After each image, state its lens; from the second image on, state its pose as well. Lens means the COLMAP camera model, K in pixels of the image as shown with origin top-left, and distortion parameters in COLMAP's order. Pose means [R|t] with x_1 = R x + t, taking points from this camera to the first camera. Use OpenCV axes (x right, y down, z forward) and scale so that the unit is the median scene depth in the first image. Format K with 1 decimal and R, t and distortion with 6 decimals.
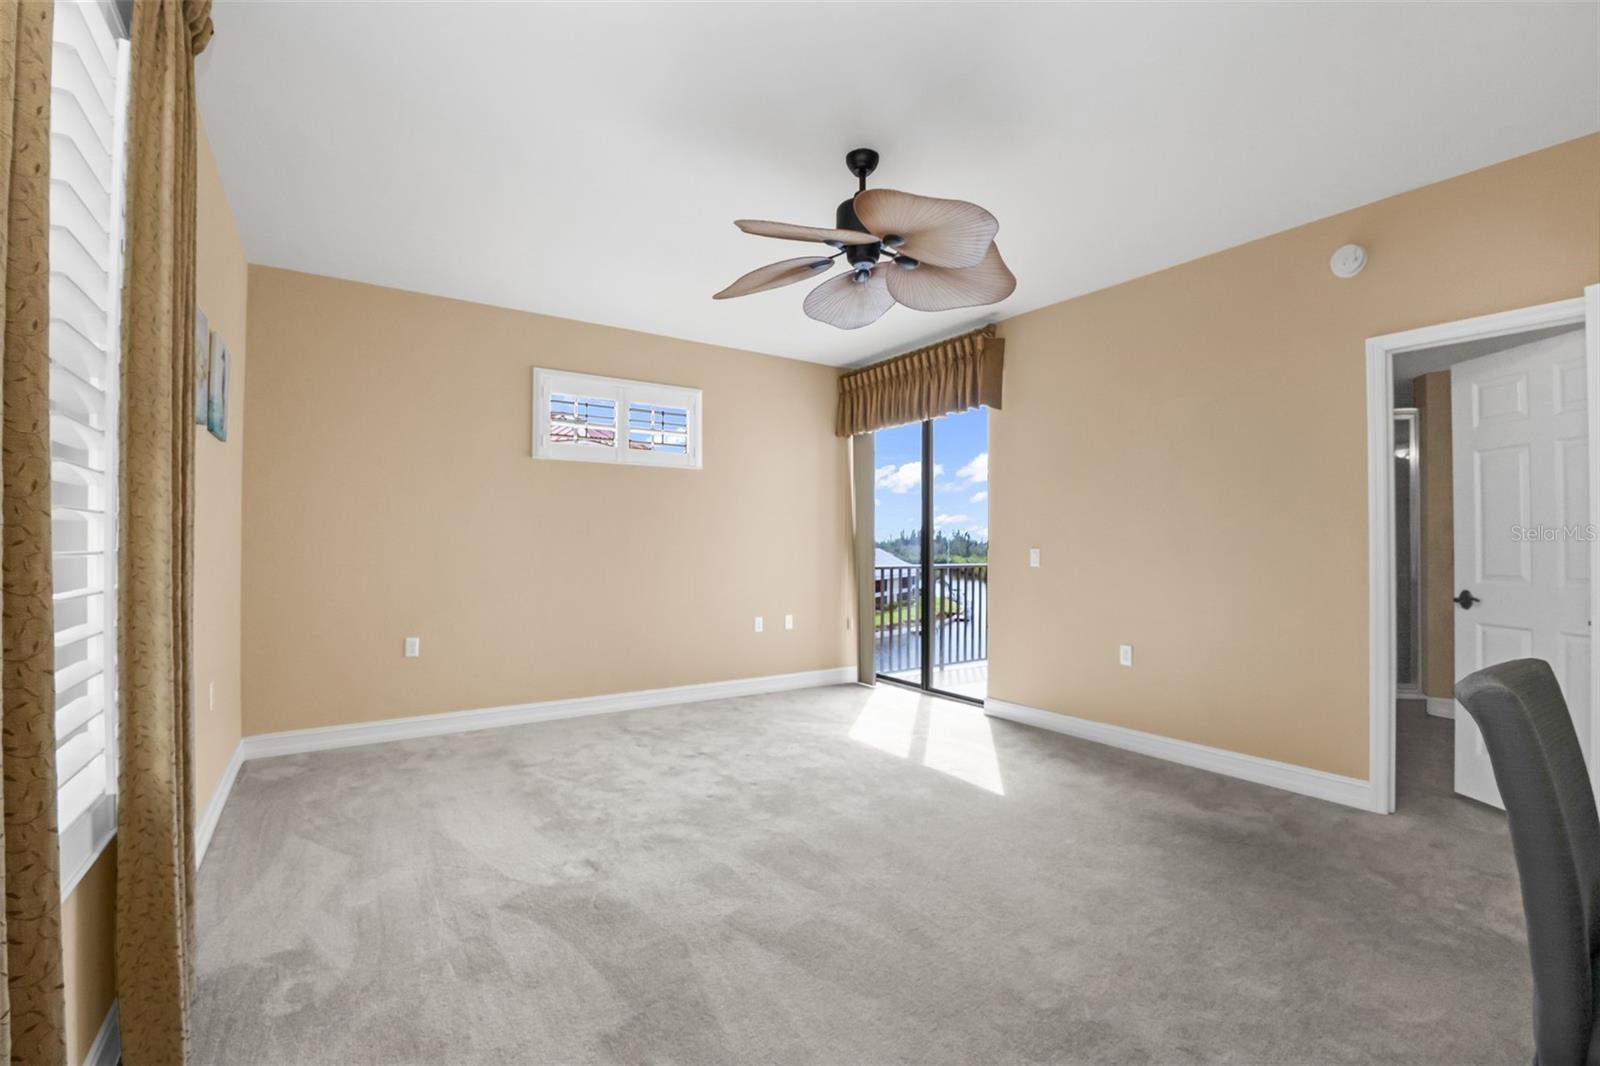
lens RADIAL K [[693.8, 0, 770.8], [0, 693.8, 529.0], [0, 0, 1]] dist [0.011237, -0.000578]
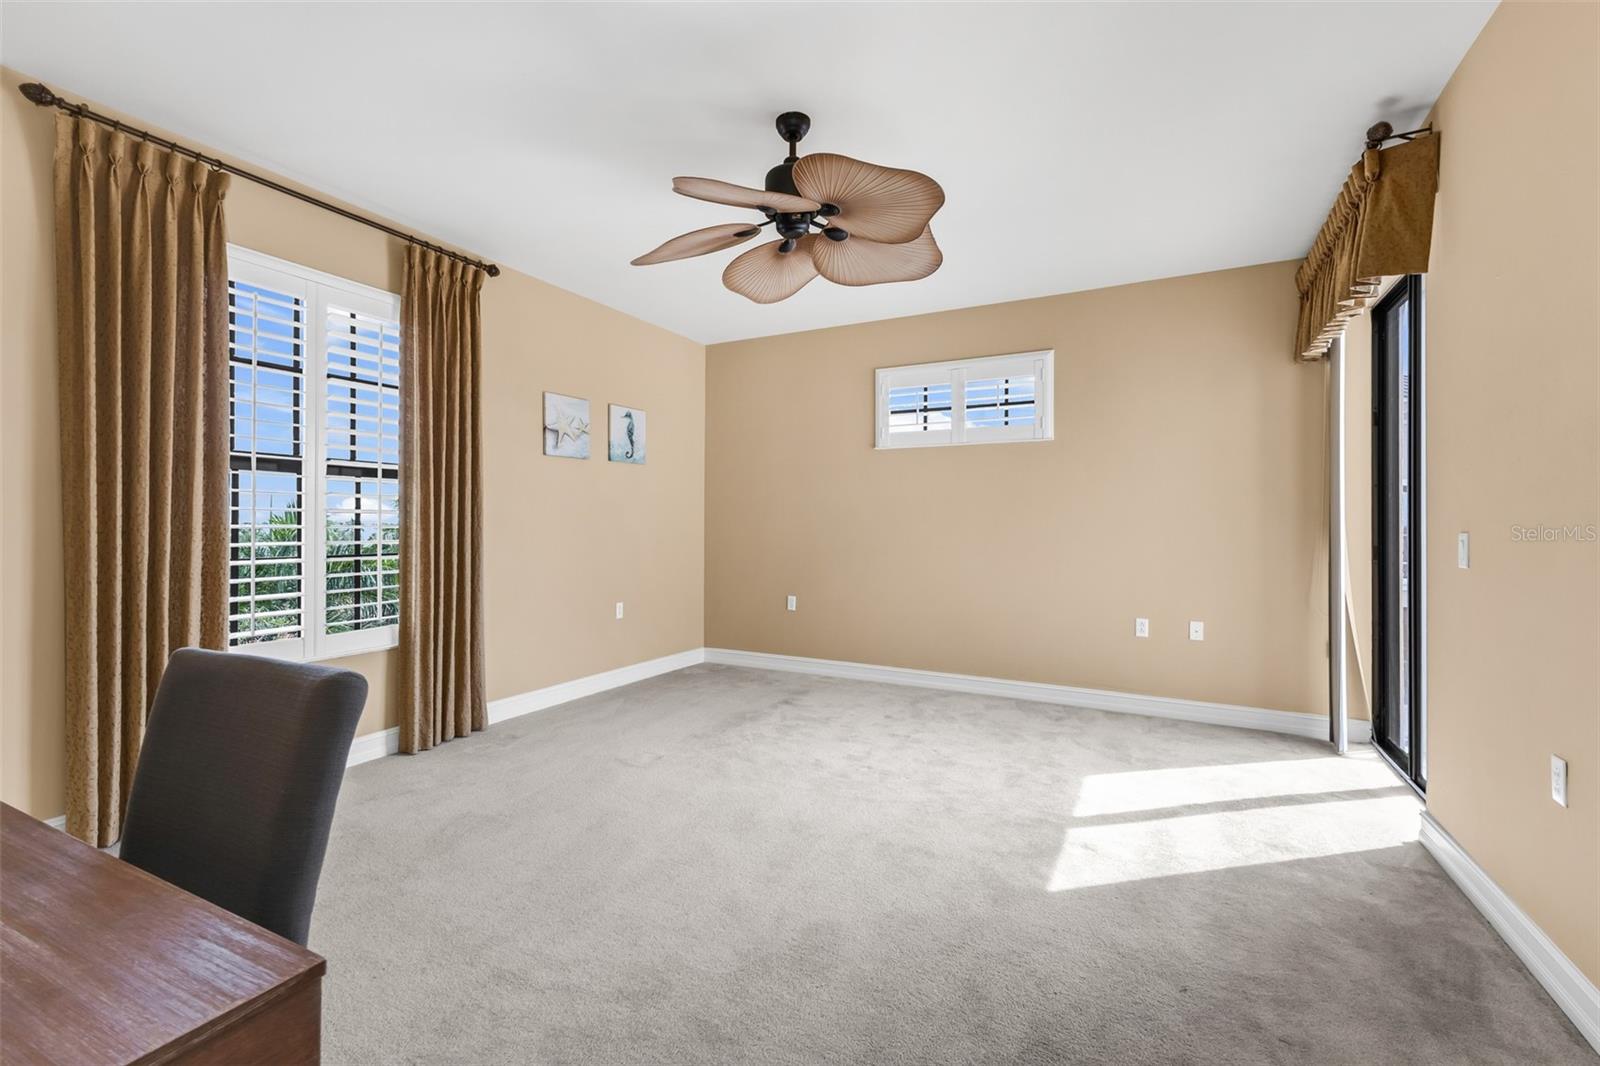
lens RADIAL K [[693.8, 0, 770.8], [0, 693.8, 529.0], [0, 0, 1]] dist [0.011237, -0.000578]
pose [[0.488730, 0.011190, -0.872363, 0.671073], [0.013526, 0.999700, 0.020401, 0.002853], [0.872330, -0.021770, 0.488432, 0.349219]]
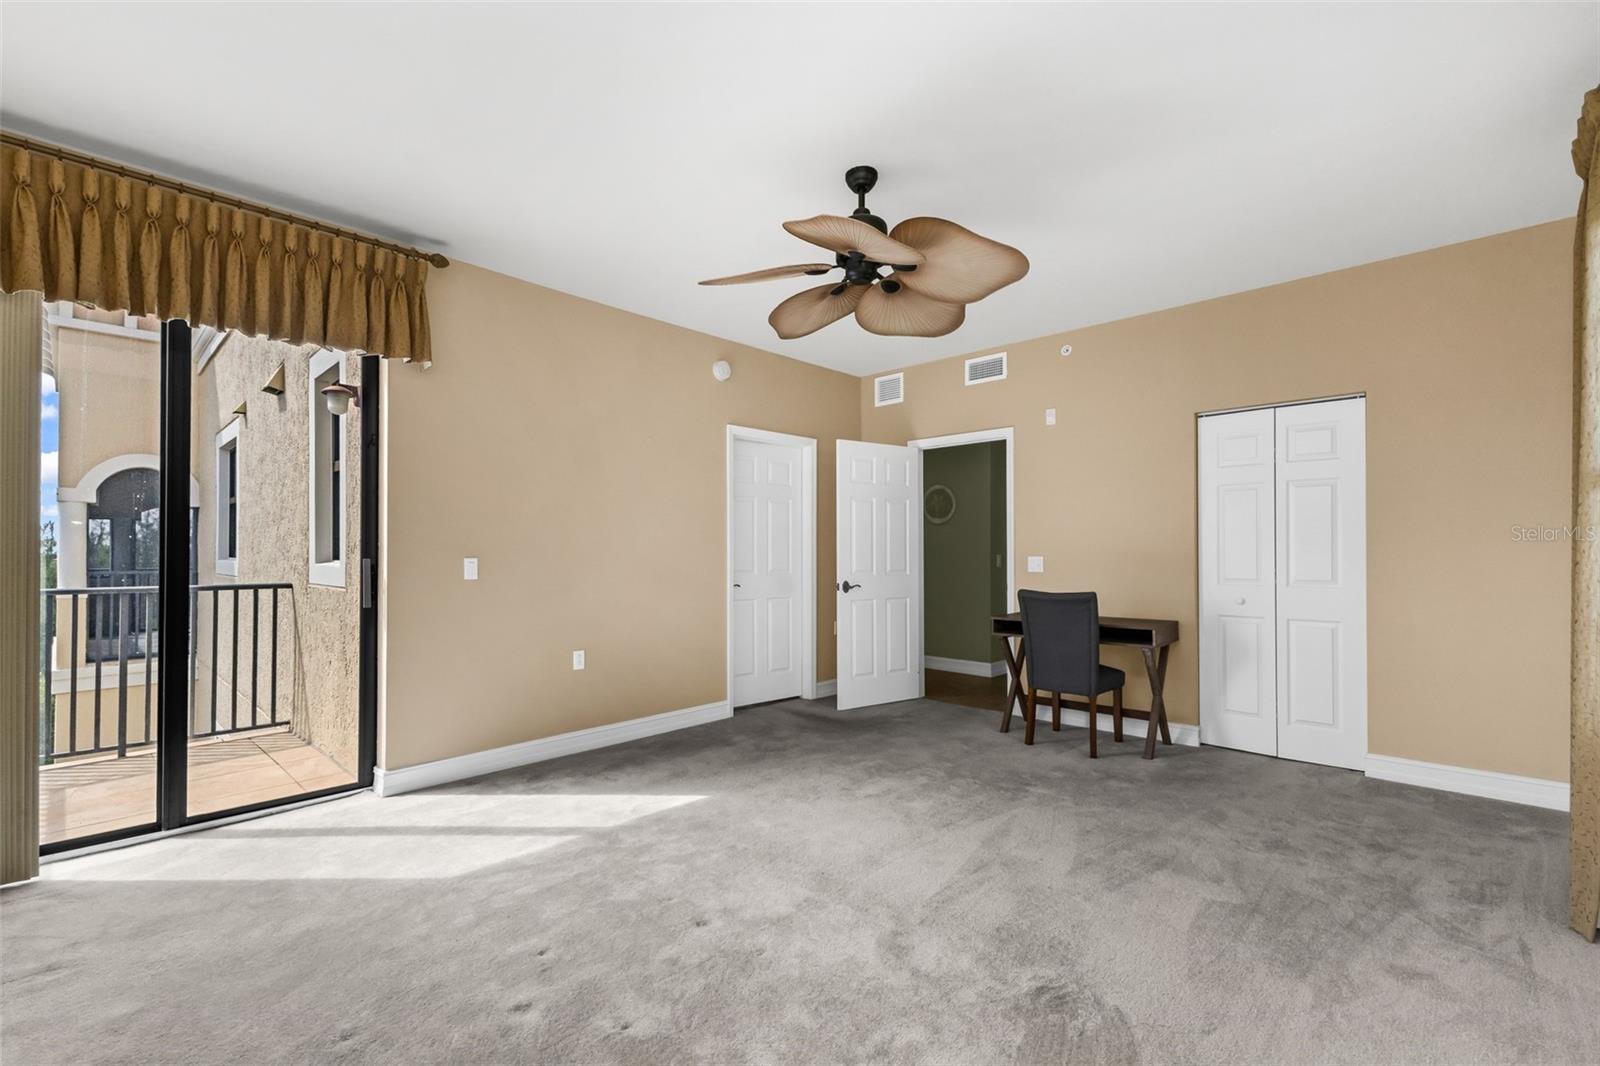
lens RADIAL K [[725.6, 0, 800.0], [0, 725.6, 533.0], [0, 0, 1]] dist [0.019346, -0.000007]
pose [[-0.216379, 0.017157, 0.976159, -0.622187], [-0.018166, 0.999602, -0.021595, 0.009942], [-0.976140, -0.022406, -0.215982, 0.916113]]
